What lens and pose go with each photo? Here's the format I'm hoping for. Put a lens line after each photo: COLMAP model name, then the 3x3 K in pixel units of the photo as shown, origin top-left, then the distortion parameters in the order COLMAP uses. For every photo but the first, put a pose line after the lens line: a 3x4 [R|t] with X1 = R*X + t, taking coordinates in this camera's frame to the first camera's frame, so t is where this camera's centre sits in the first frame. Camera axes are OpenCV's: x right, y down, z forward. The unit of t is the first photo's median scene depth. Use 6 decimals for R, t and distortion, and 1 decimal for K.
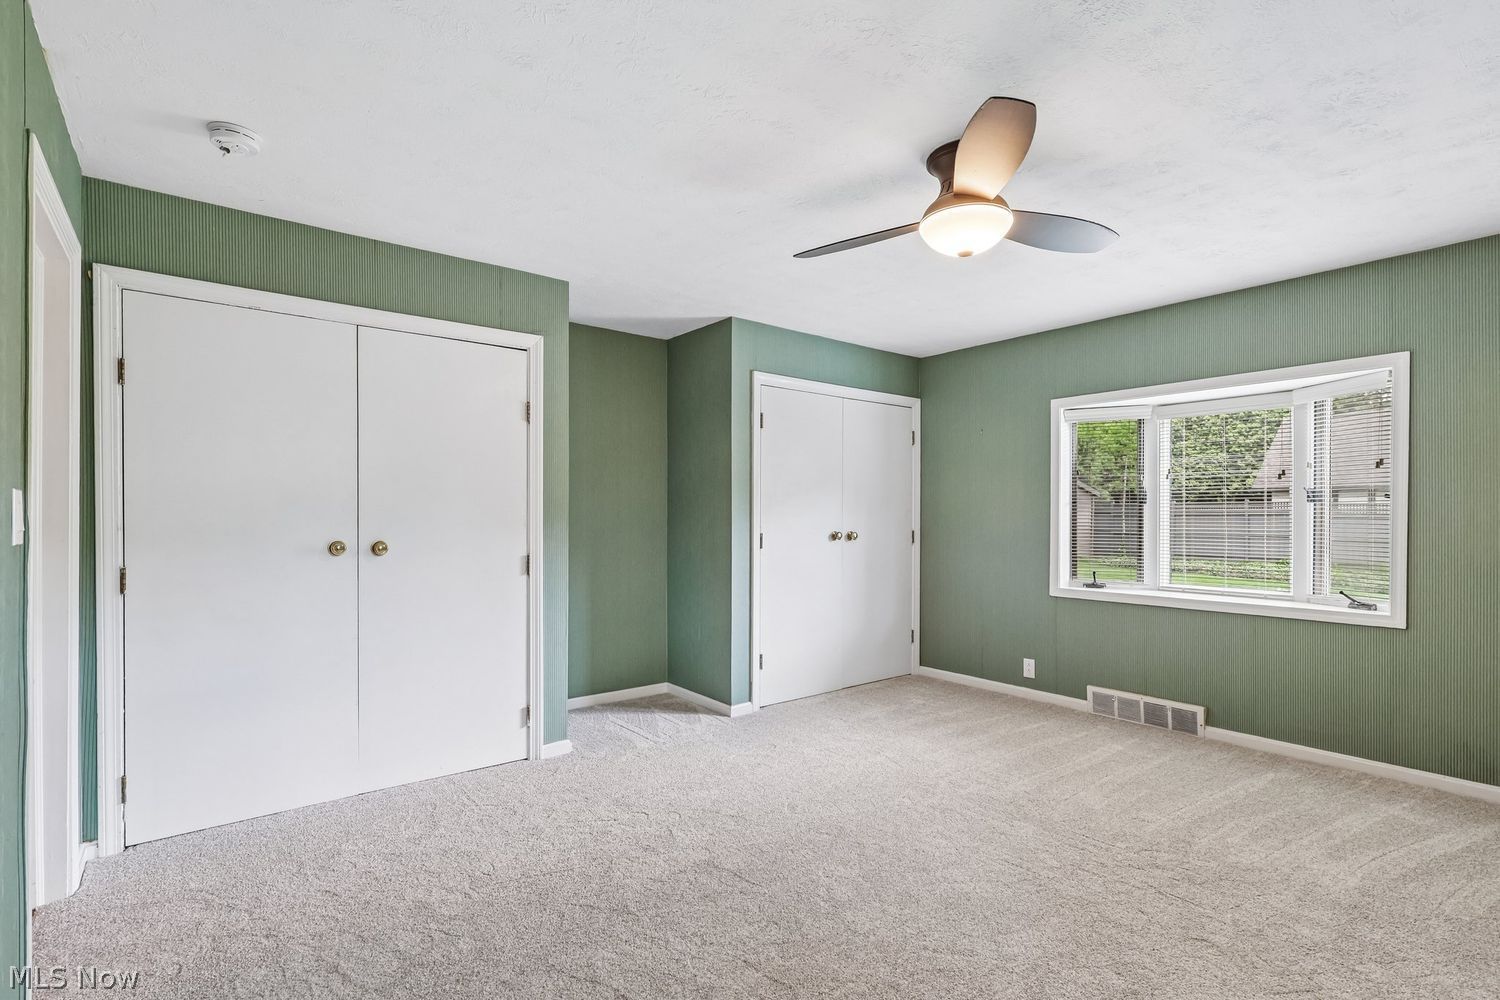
lens RADIAL K [[699.4, 0, 748.6], [0, 699.4, 504.9], [0, 0, 1]] dist [-0.009840, 0.000357]
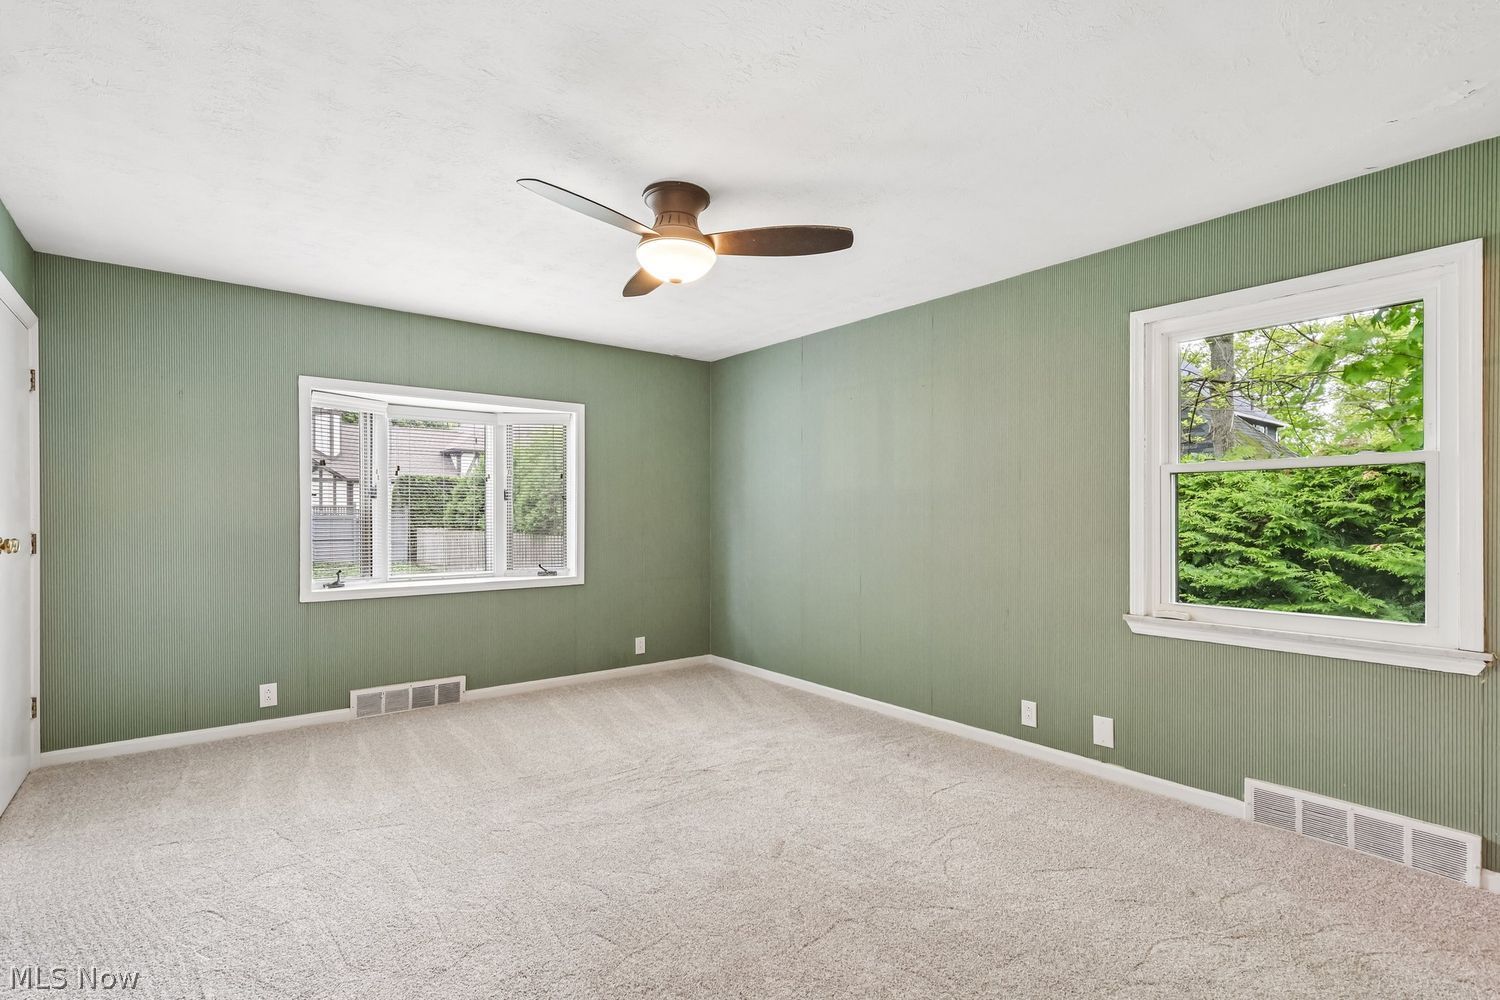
lens RADIAL K [[699.4, 0, 751.3], [0, 699.4, 508.9], [0, 0, 1]] dist [-0.009840, 0.000357]
pose [[-0.000890, -0.000491, 0.999999, -0.489237], [-0.020229, 0.999795, 0.000473, 0.002540], [-0.999795, -0.020229, -0.000900, 0.505738]]
